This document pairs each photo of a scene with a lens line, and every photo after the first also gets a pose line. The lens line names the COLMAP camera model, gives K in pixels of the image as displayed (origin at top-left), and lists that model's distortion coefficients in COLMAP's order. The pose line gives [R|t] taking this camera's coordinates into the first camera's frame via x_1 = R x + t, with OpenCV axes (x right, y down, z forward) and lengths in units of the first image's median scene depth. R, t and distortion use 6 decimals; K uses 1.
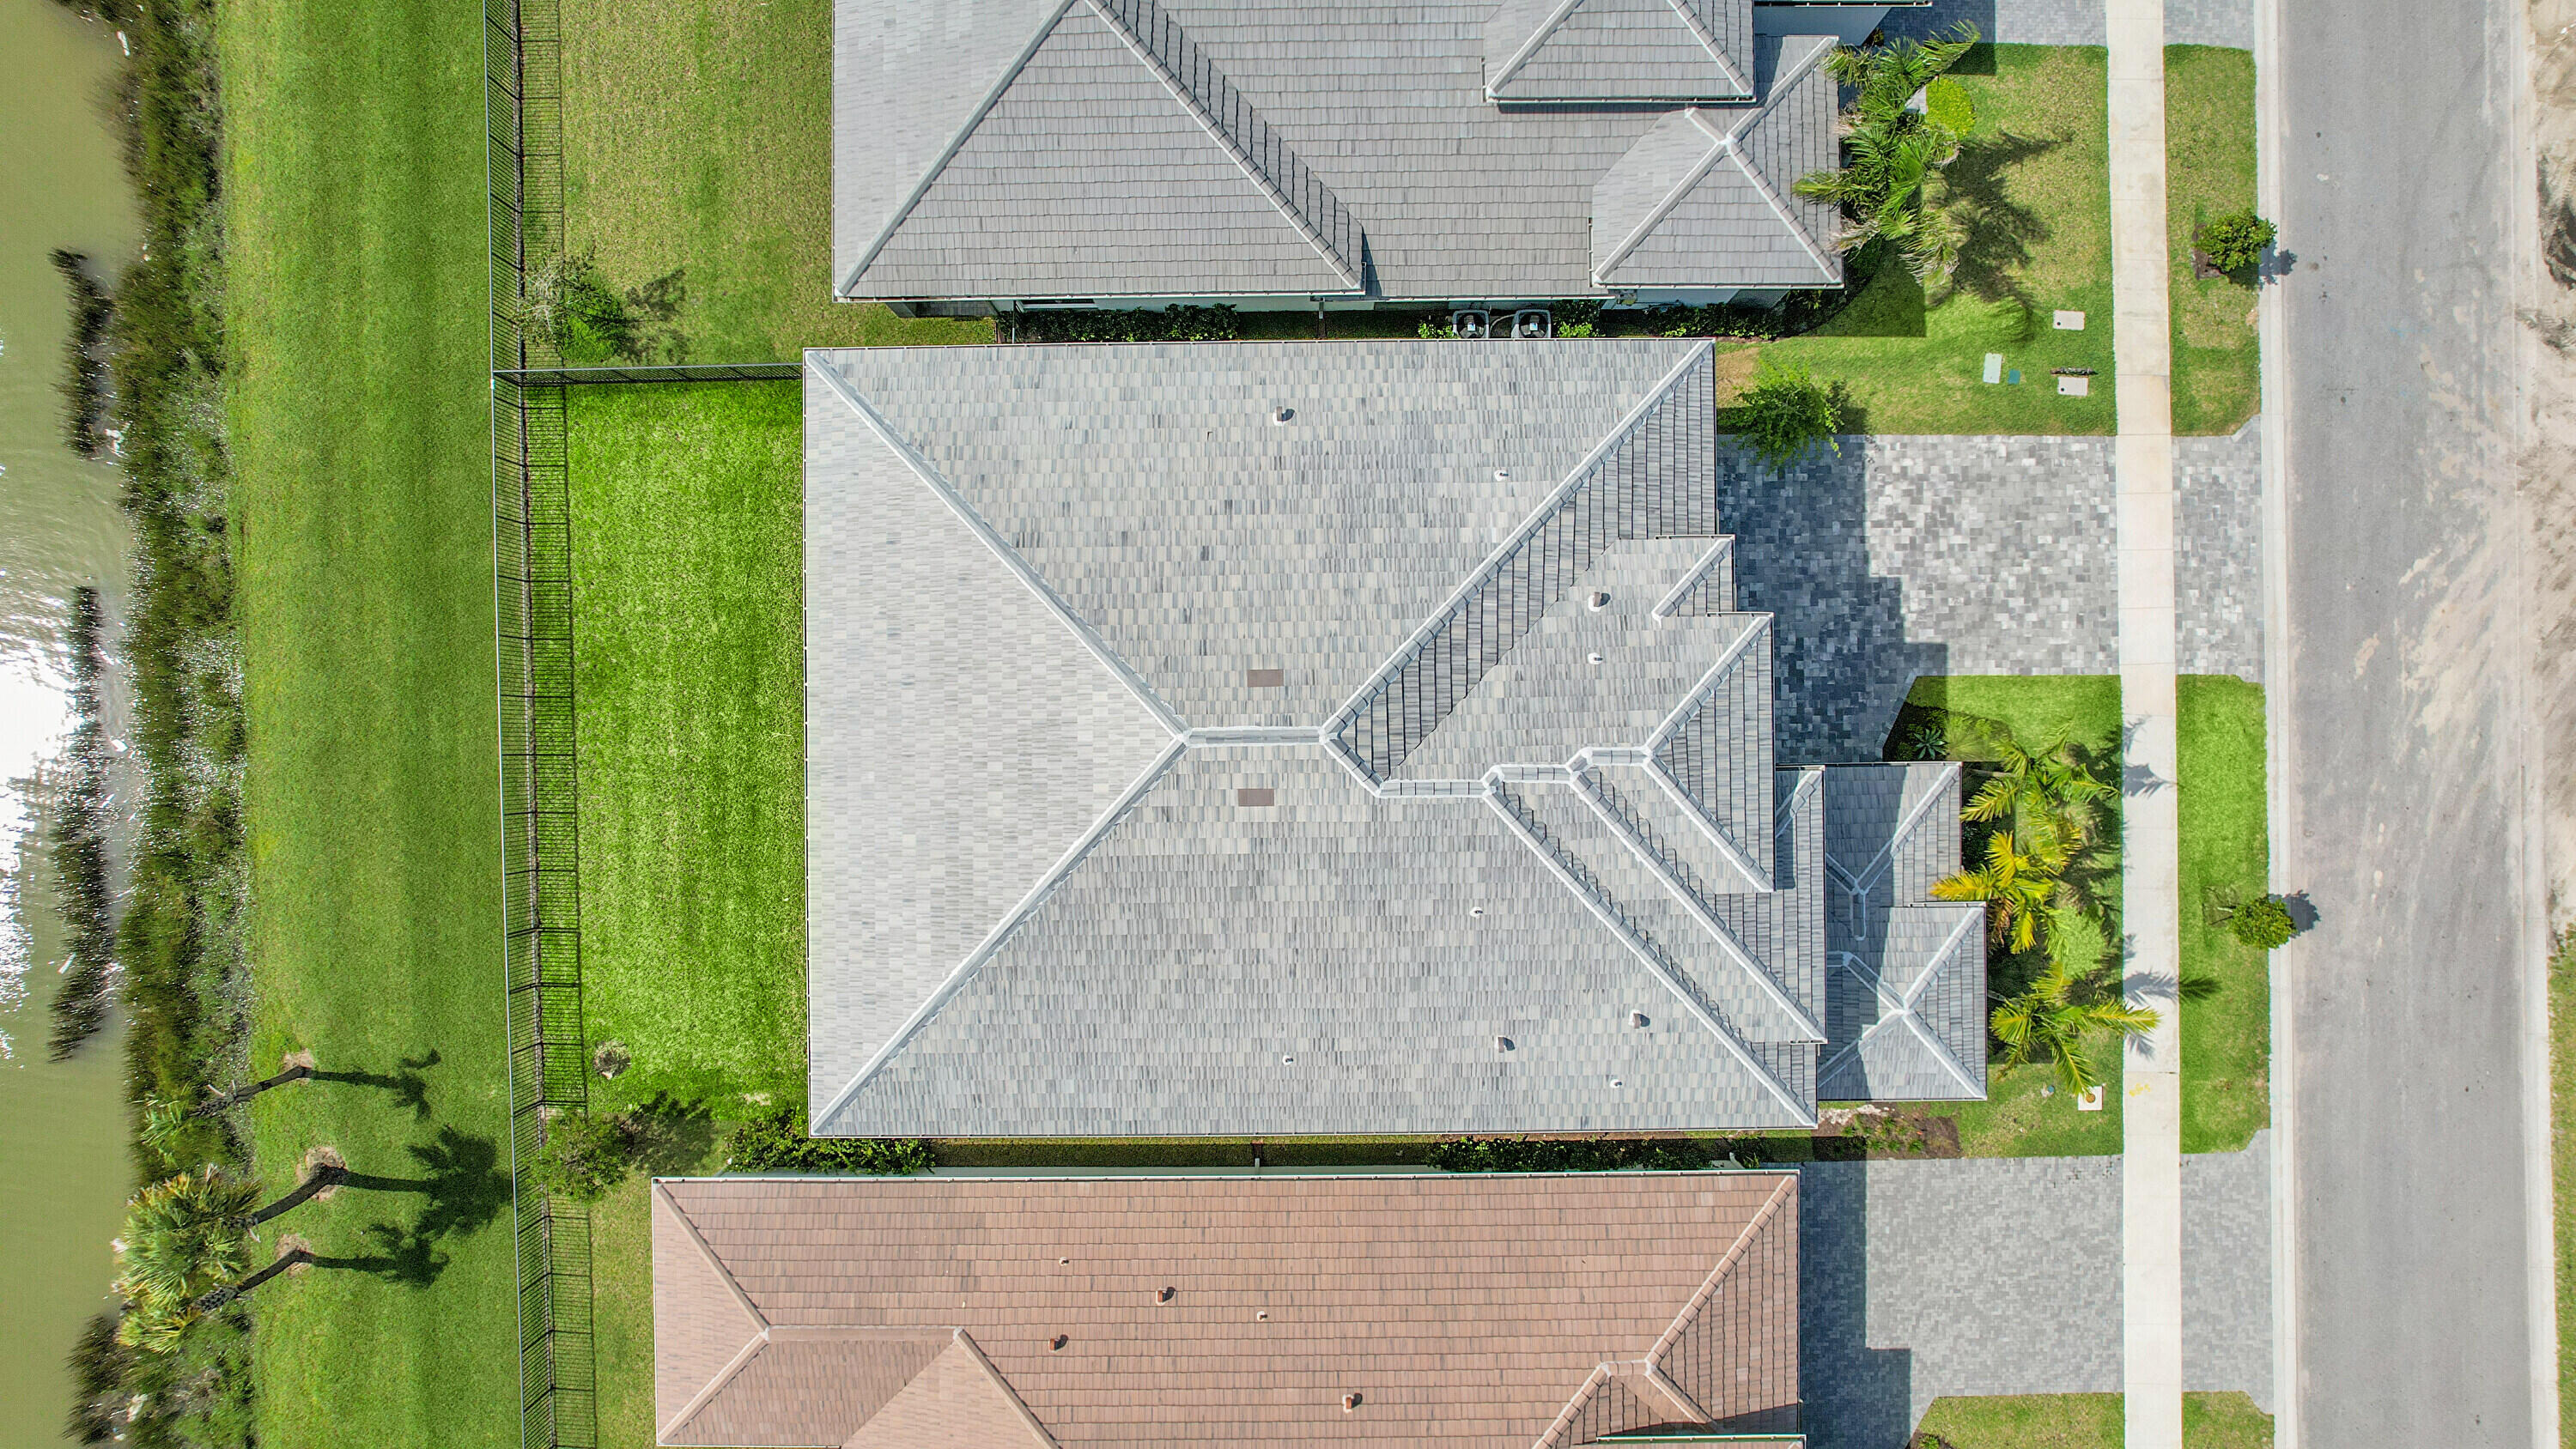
lens RADIAL K [[1598.6, 0, 1288.0], [0, 1598.6, 724.5], [0, 0, 1]] dist [-0.008625, -0.000066]
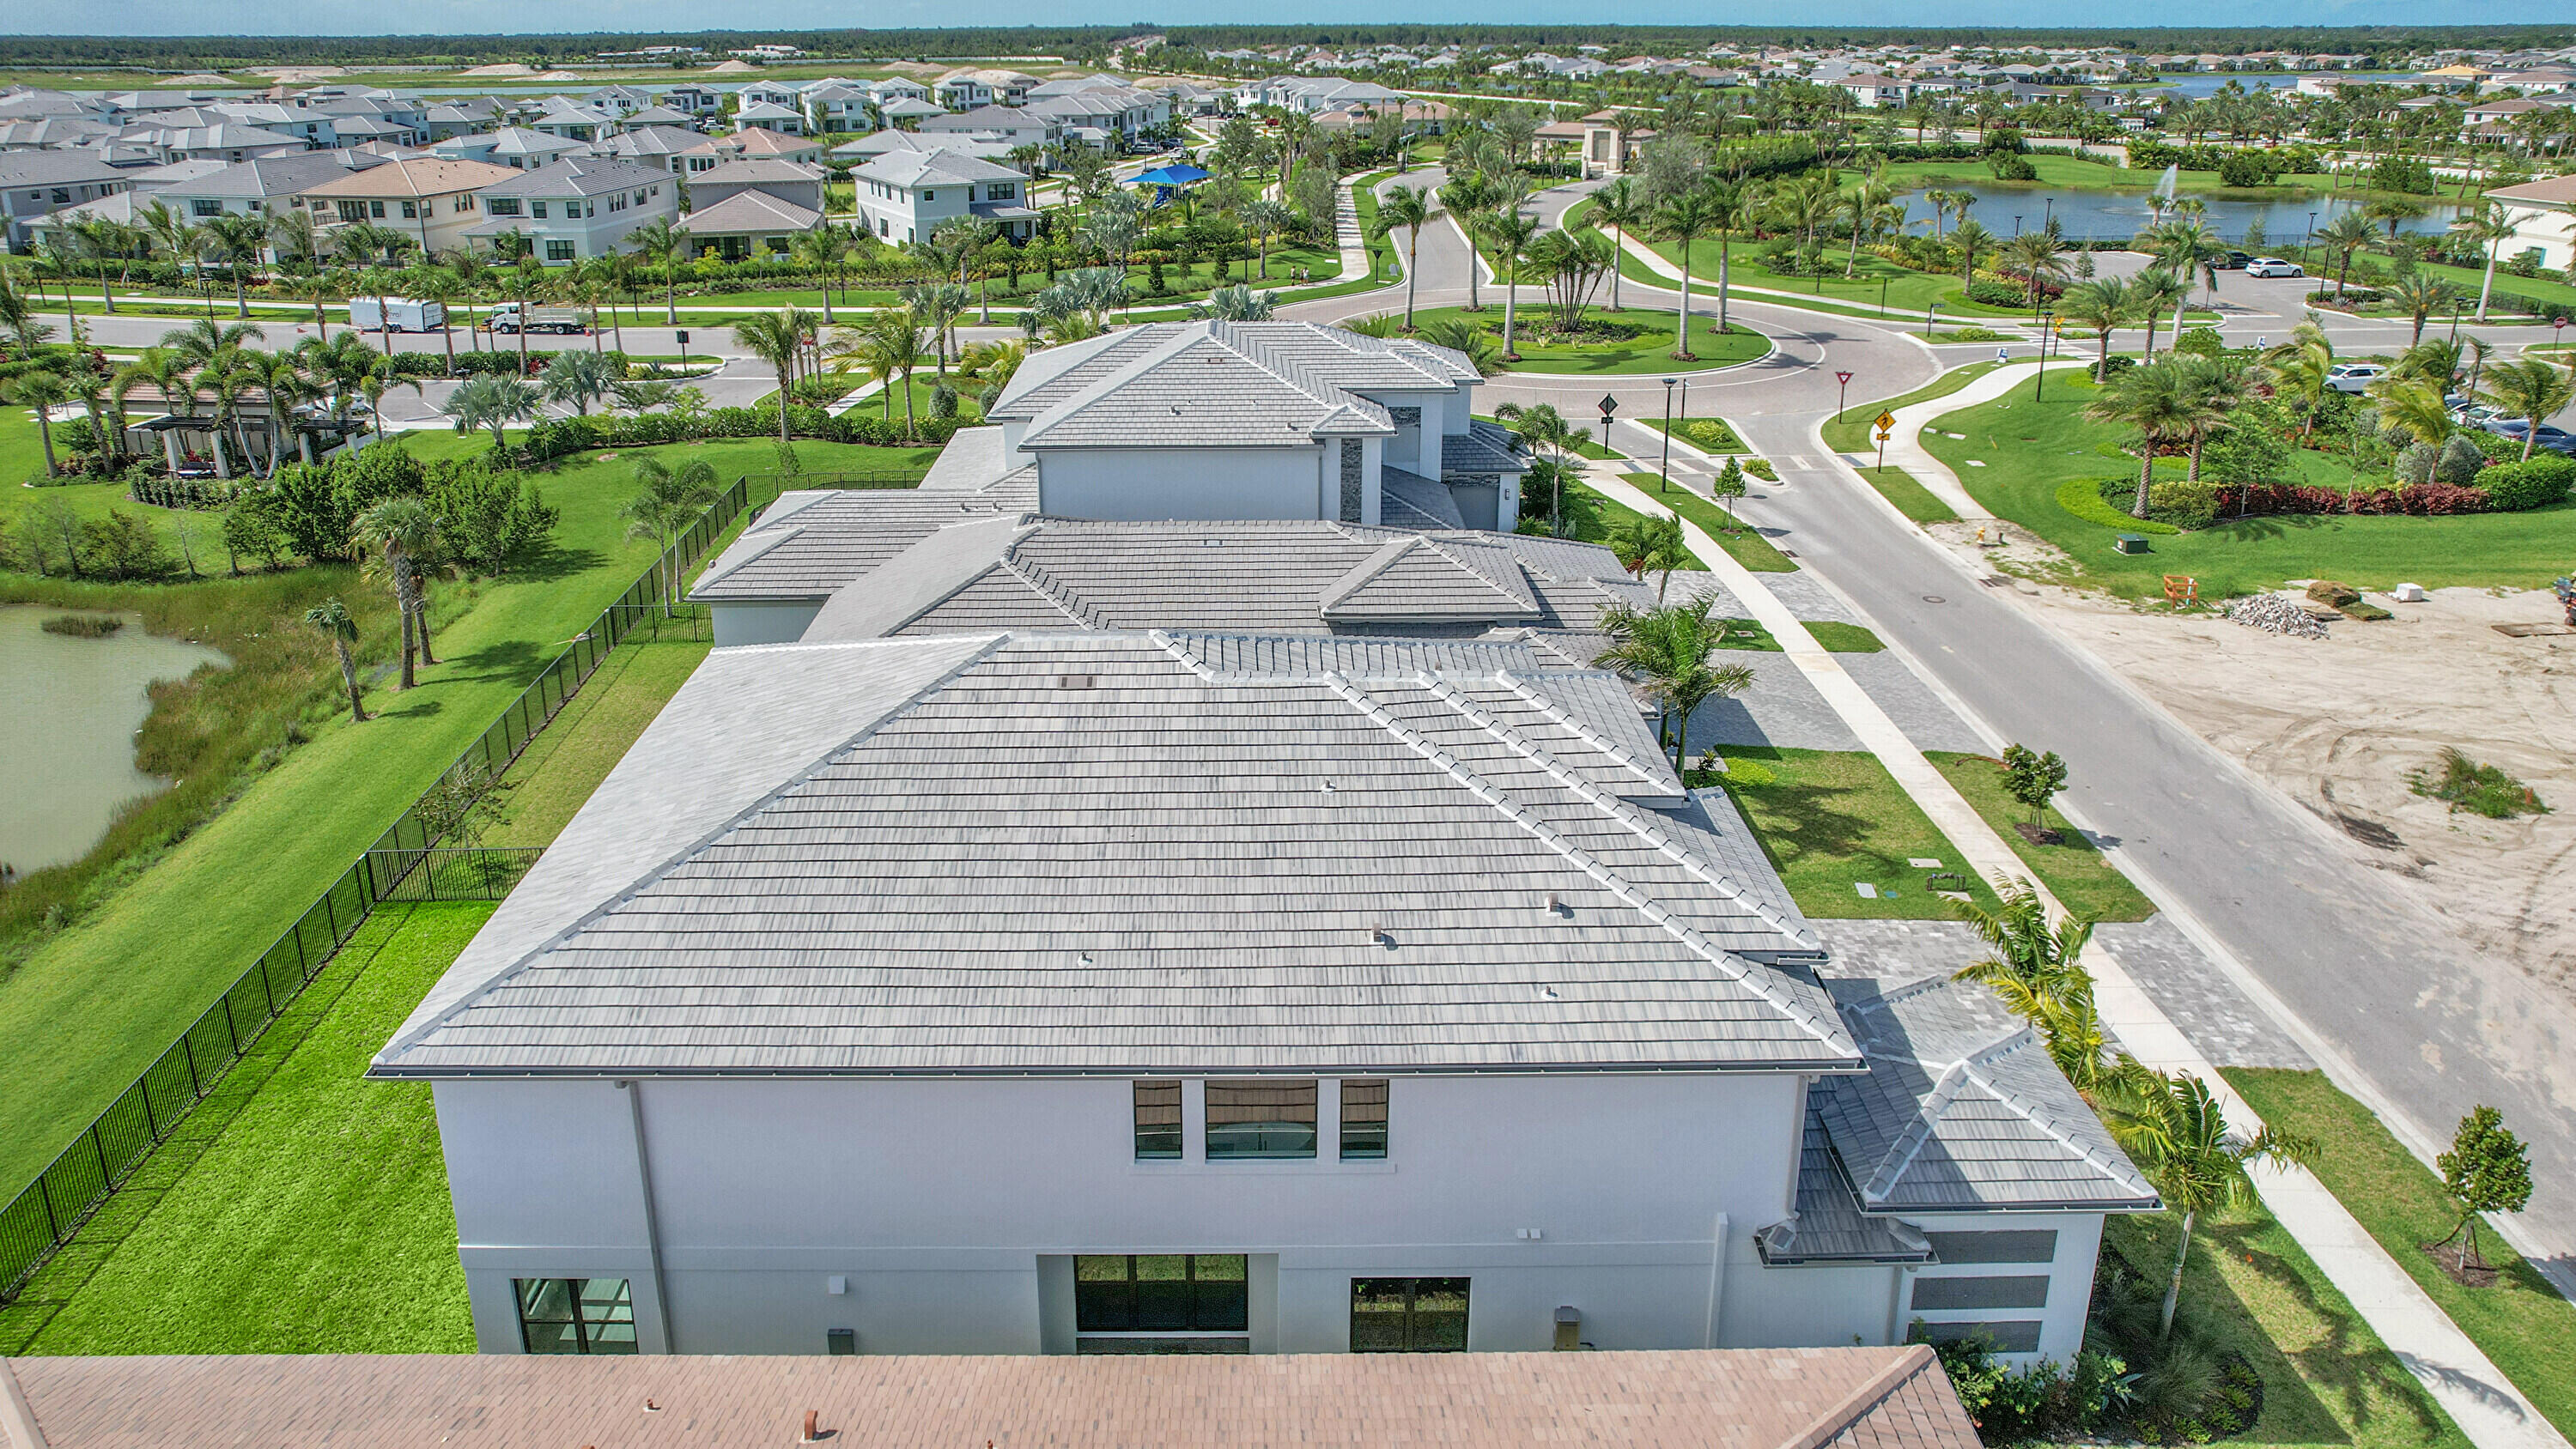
lens RADIAL K [[1956.6, 0, 1288.0], [0, 1956.6, 724.5], [0, 0, 1]] dist [-0.079524, 0.095225]
pose [[0.999958, -0.008566, 0.003354, 0.079195], [0.005448, 0.257621, -0.966231, 0.918856], [0.007412, 0.966208, 0.257656, 0.592375]]
